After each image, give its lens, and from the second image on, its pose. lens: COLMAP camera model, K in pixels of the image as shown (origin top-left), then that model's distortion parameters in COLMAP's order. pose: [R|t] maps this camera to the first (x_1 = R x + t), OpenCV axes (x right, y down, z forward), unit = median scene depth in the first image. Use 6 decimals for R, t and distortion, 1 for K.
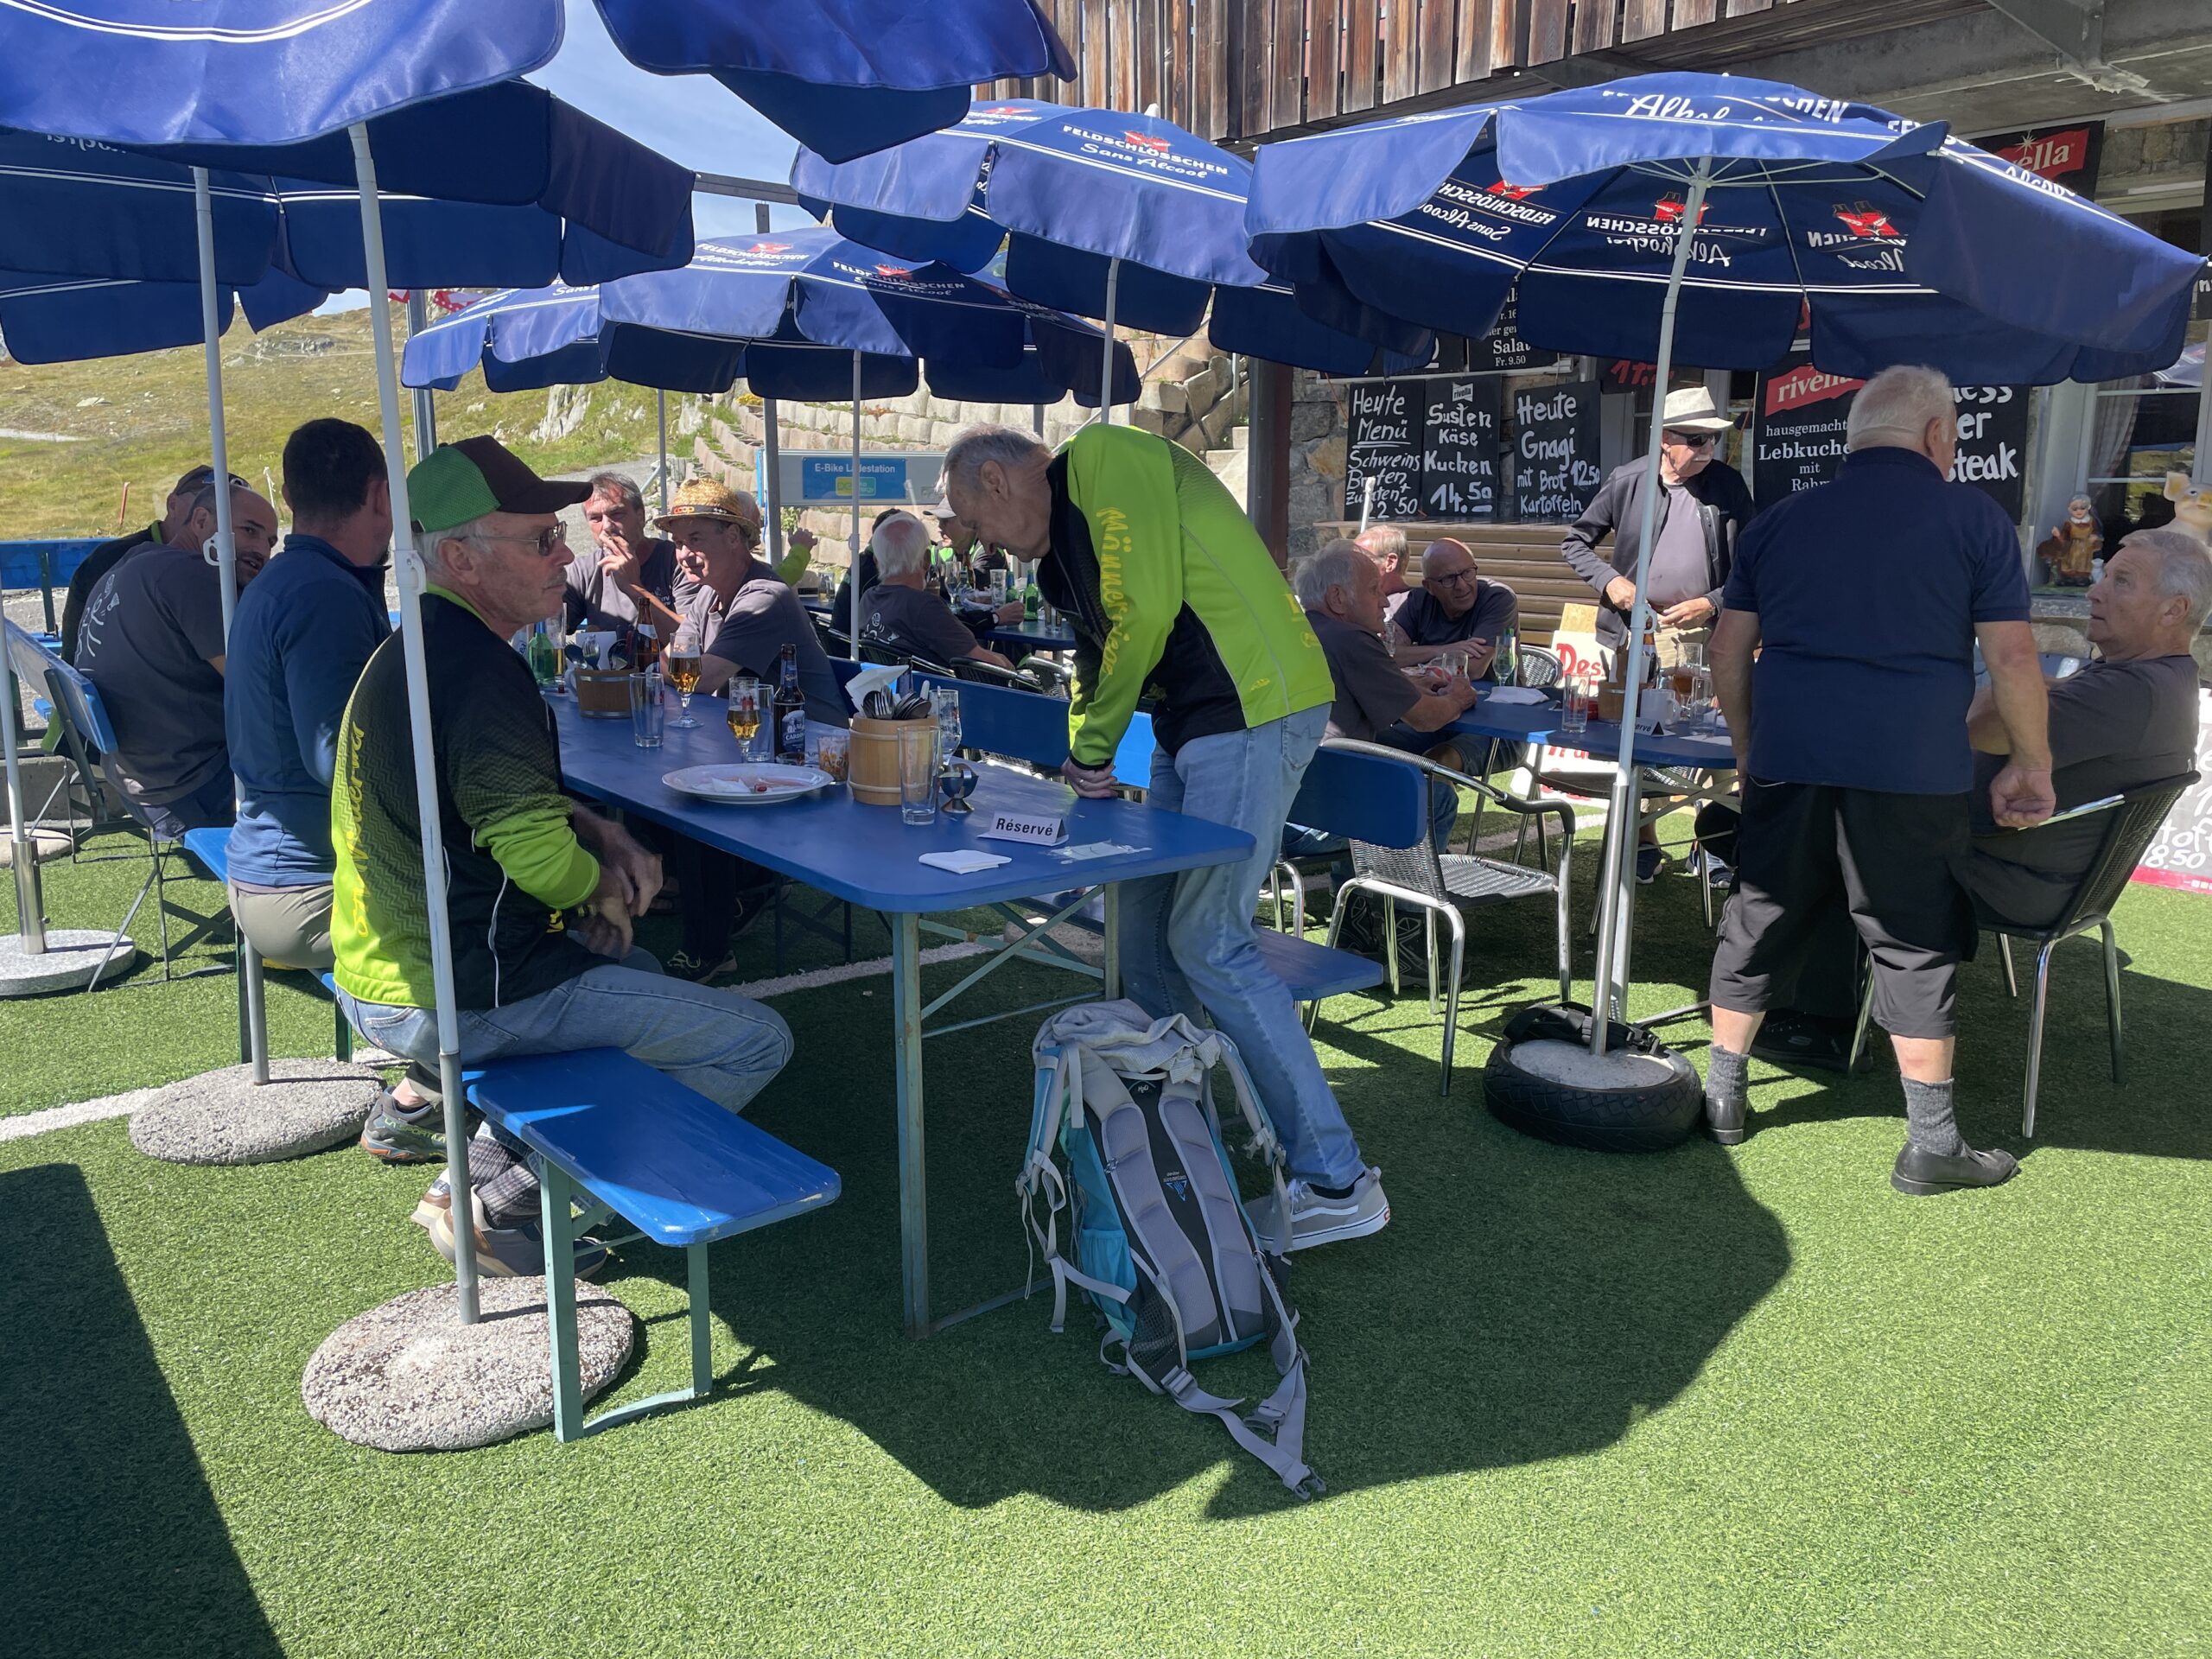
lens RADIAL K [[1666.7, 0, 1103.1], [0, 1666.7, 815.4], [0, 0, 1]] dist [0.090413, -0.122182]
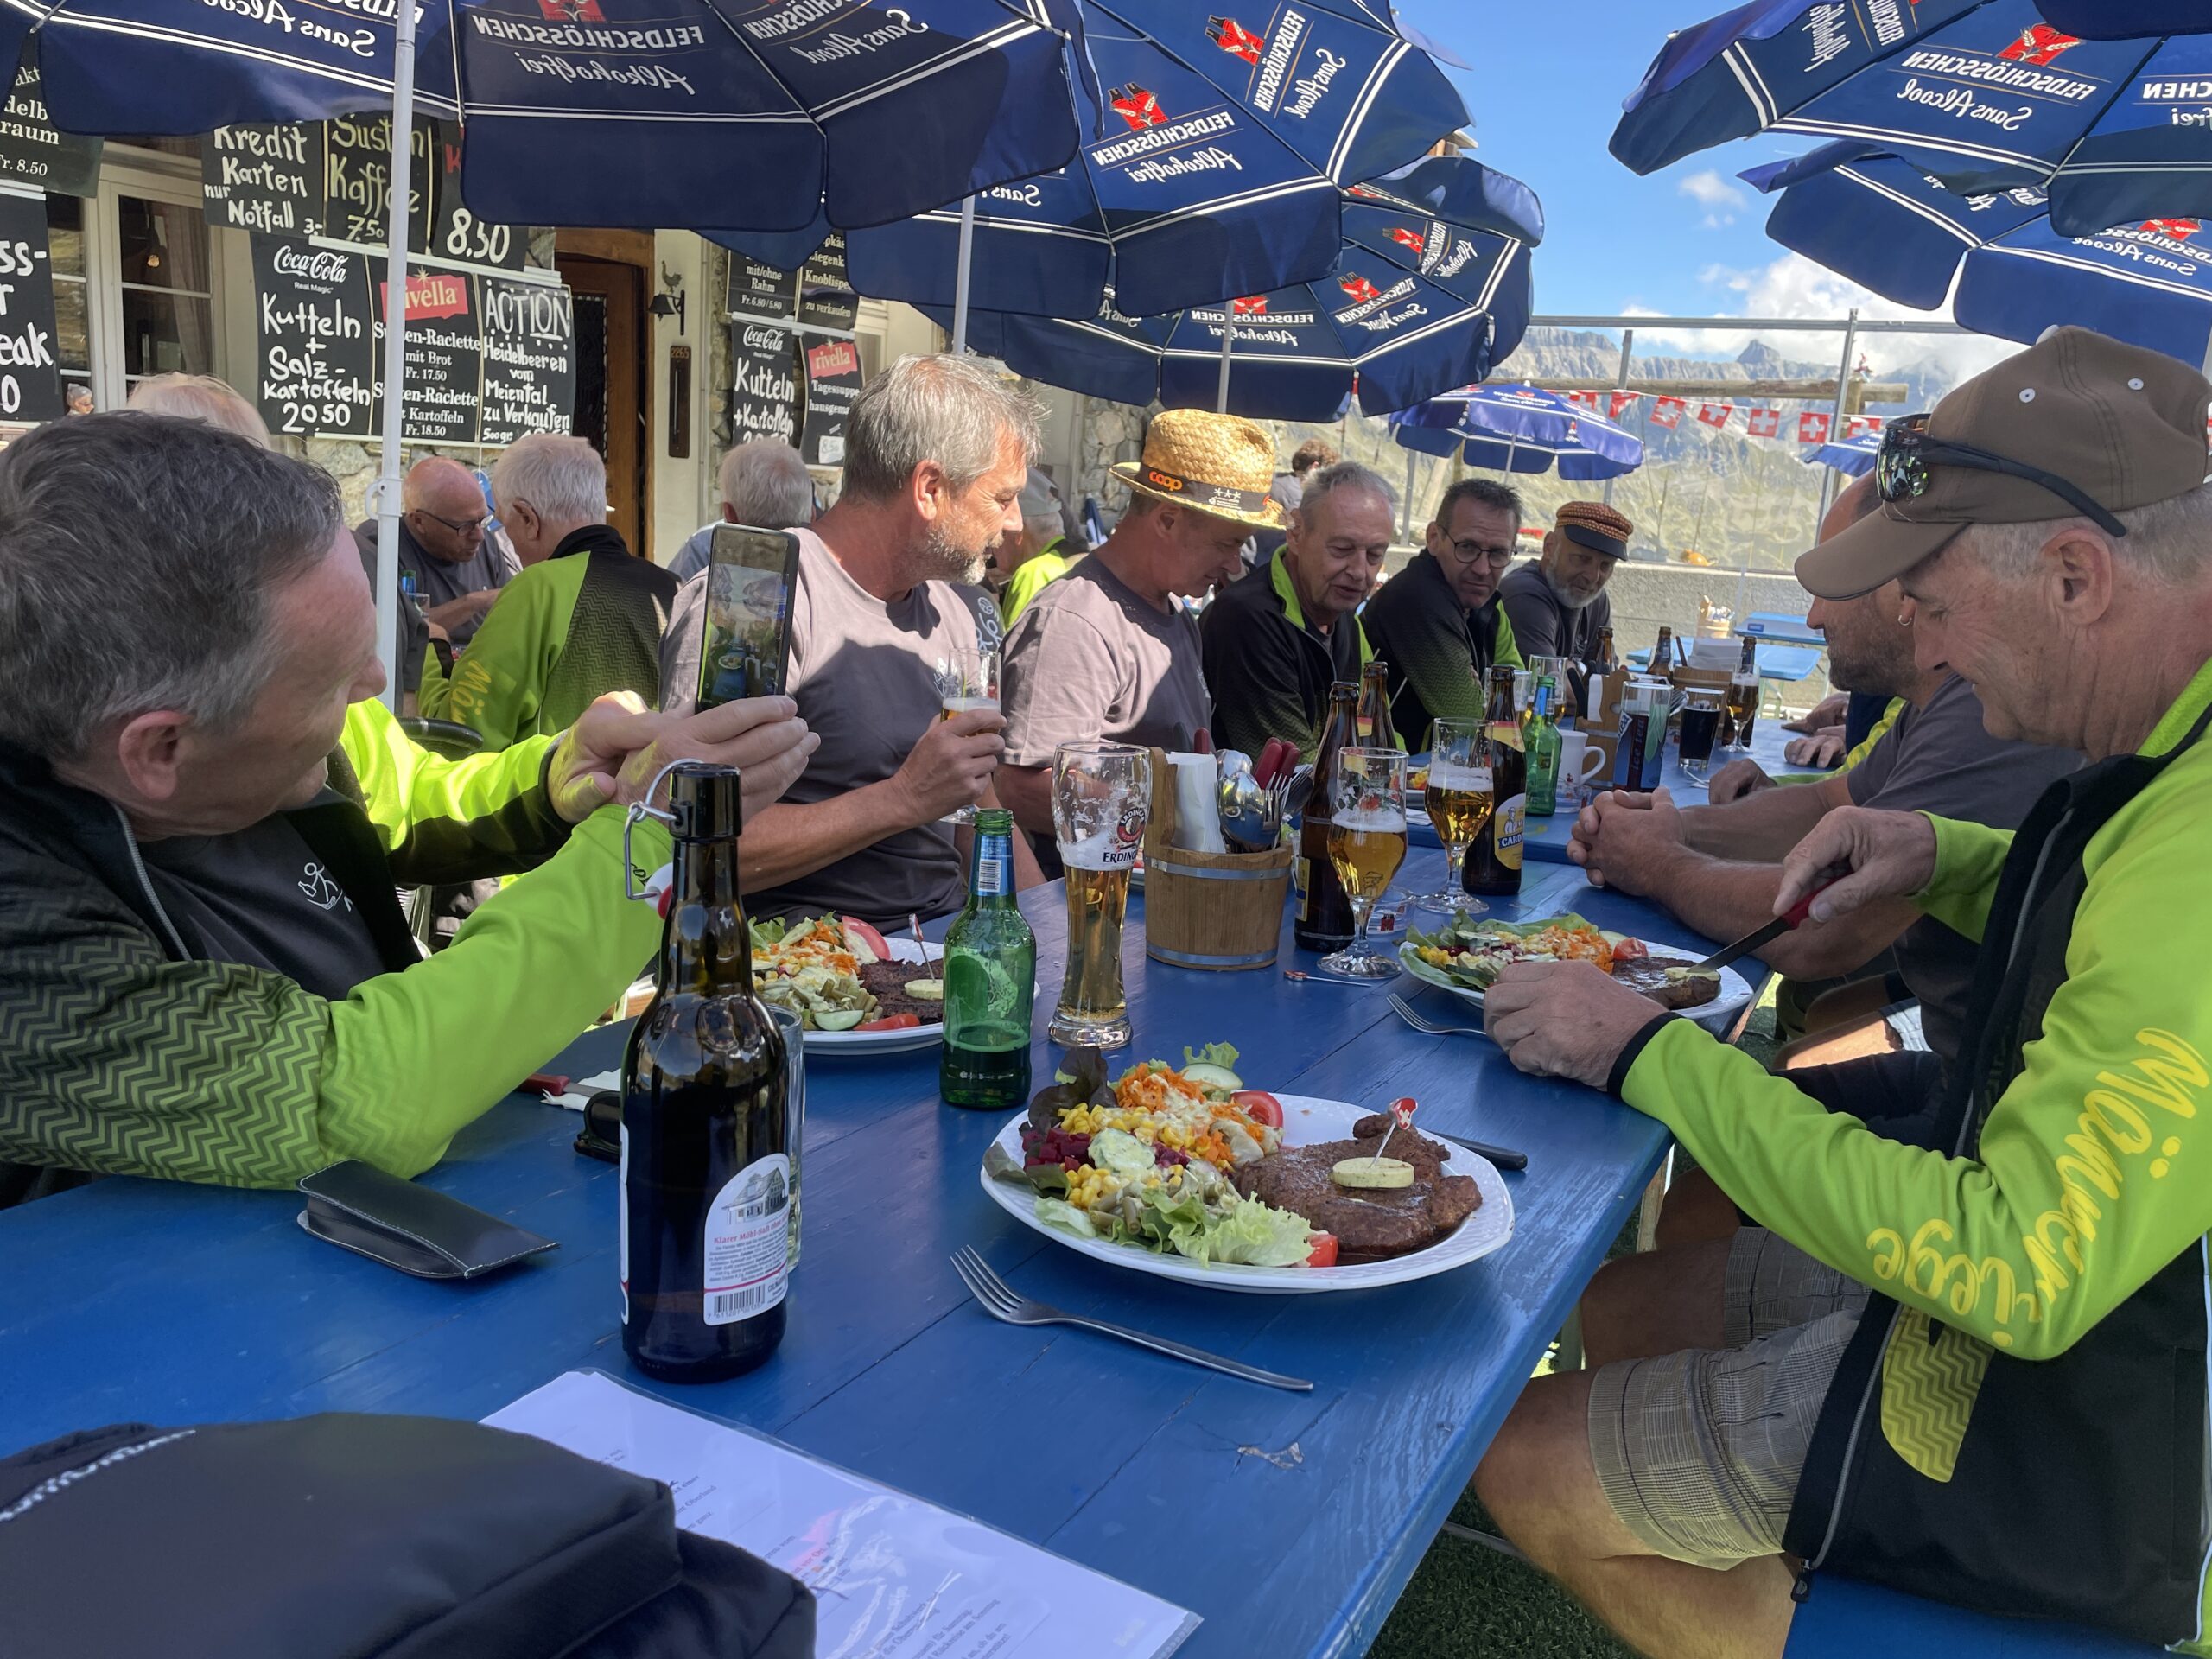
lens RADIAL K [[1685.1, 0, 1171.2], [0, 1685.1, 807.7], [0, 0, 1]] dist [0.038572, -0.062255]
pose [[-0.423574, -0.216511, 0.879607, -0.511393], [0.075883, 0.959123, 0.272625, -0.171767], [-0.902677, 0.182224, -0.389831, 0.844708]]
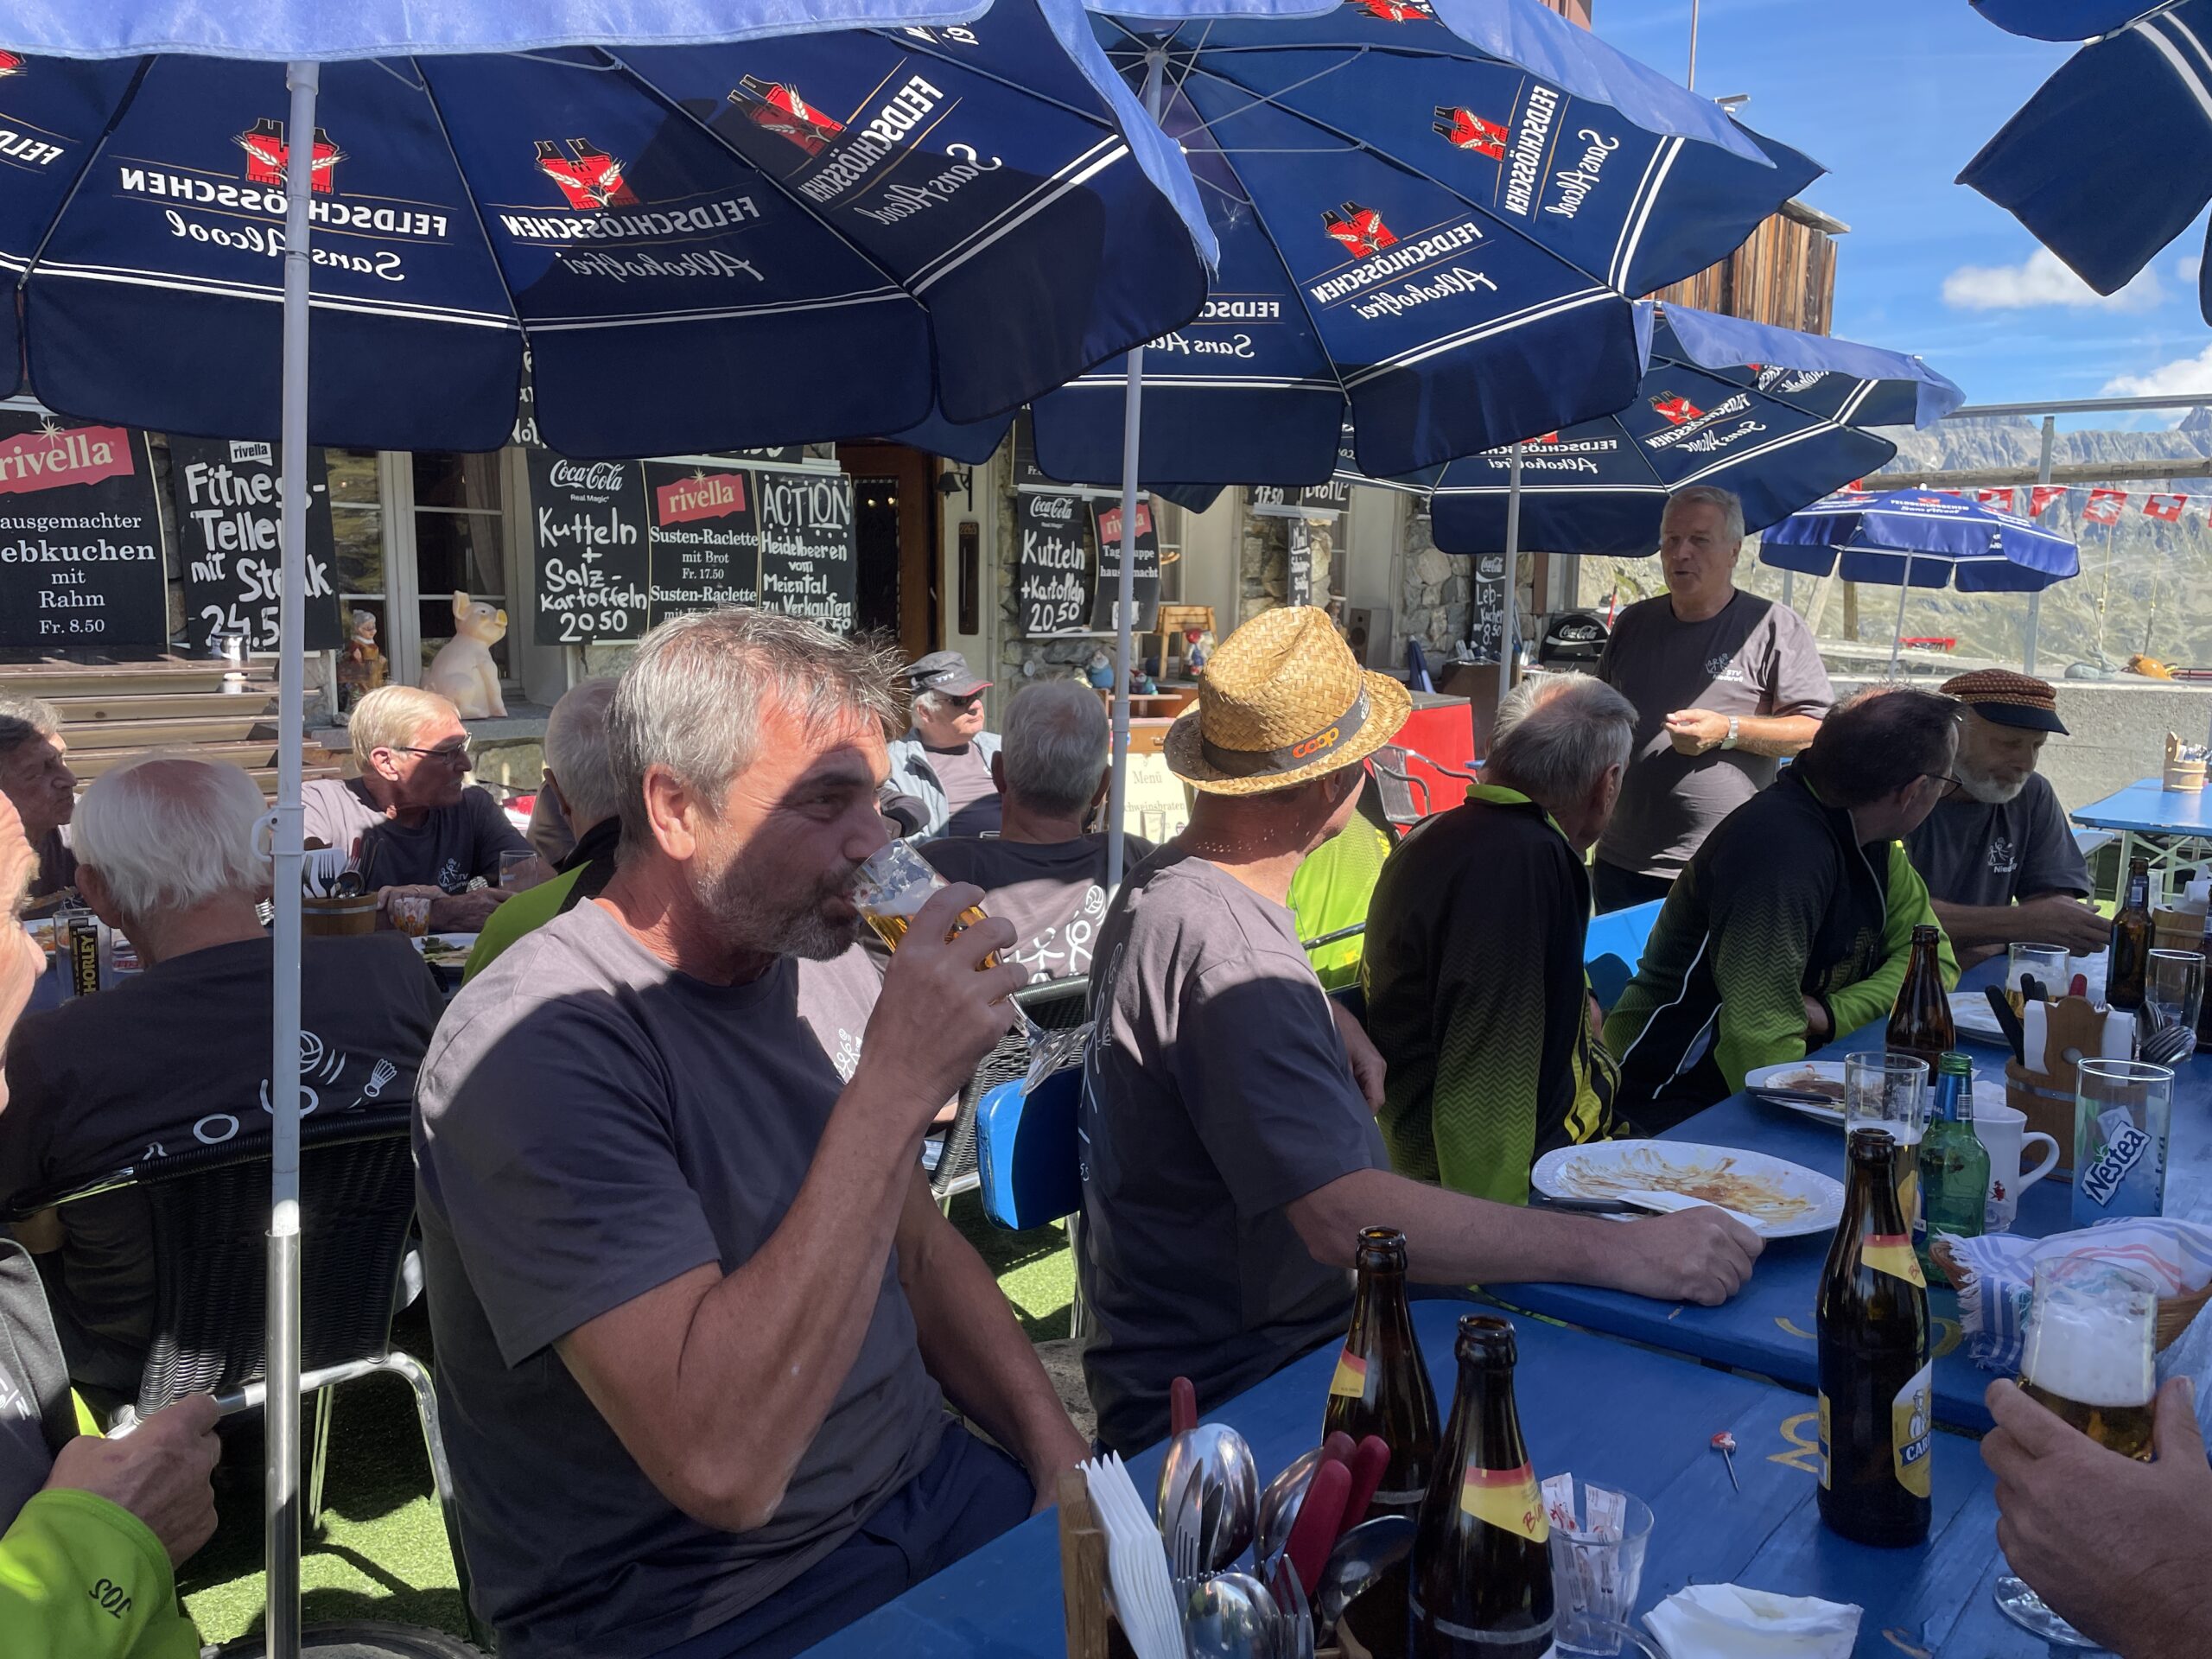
lens RADIAL K [[1666.7, 0, 1103.1], [0, 1666.7, 815.4], [0, 0, 1]] dist [0.090413, -0.122182]
pose [[-0.184953, -0.149721, 0.971275, -0.407808], [0.151068, 0.972248, 0.178638, -0.180899], [-0.971067, 0.179768, -0.157203, 0.752734]]
